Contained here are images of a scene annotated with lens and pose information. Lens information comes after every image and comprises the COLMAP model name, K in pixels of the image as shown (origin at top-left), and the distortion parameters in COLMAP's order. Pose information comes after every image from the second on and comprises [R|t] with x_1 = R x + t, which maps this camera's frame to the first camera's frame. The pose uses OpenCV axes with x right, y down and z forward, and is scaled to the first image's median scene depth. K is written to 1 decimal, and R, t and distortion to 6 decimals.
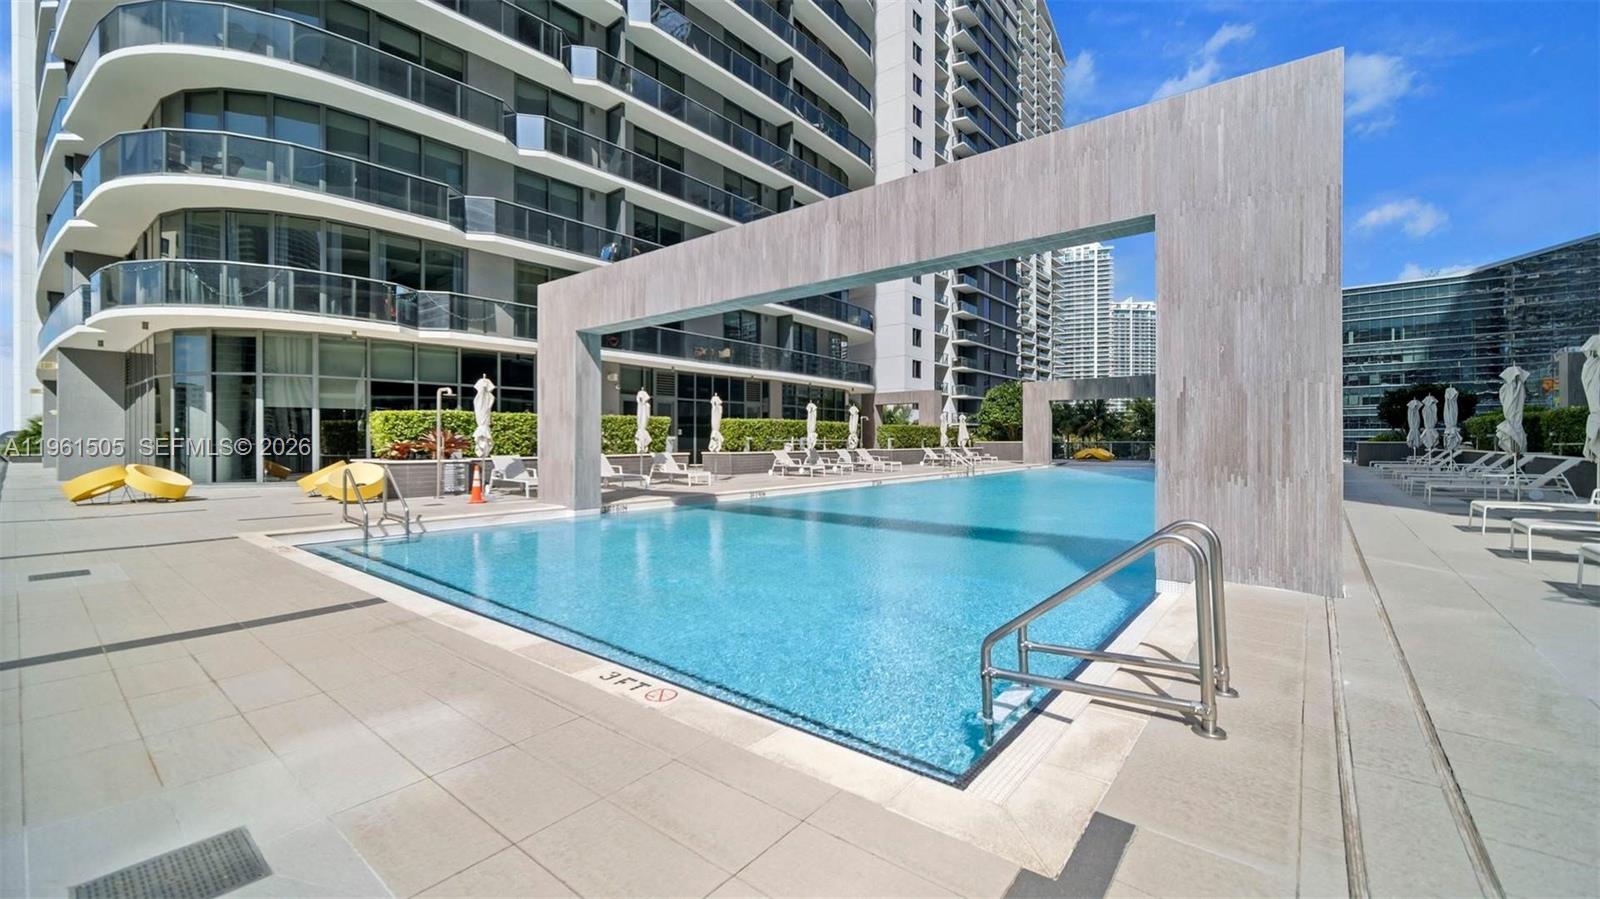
lens RADIAL K [[635.0, 0, 800.0], [0, 635.0, 449.5], [0, 0, 1]] dist [0.000364, 0.000121]
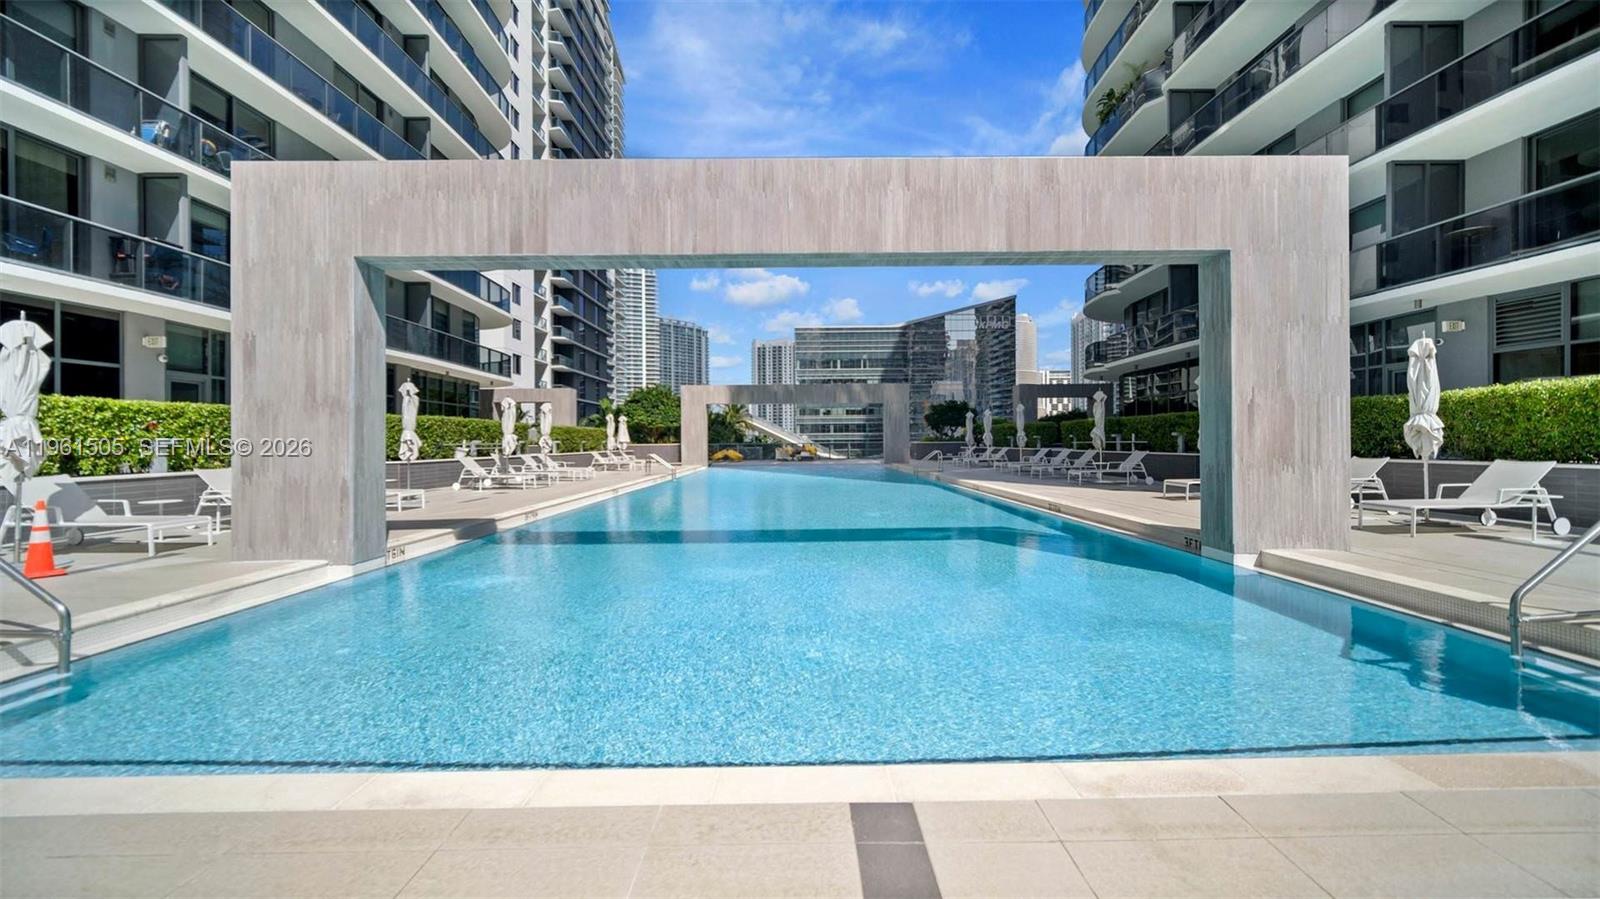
lens RADIAL K [[633.2, 0, 800.0], [0, 633.2, 449.5], [0, 0, 1]] dist [-0.000631, 0.000043]
pose [[0.770224, -0.013249, 0.637636, -0.348105], [0.016247, 0.999867, 0.001150, -0.003509], [-0.637567, 0.009474, 0.770337, 0.250237]]
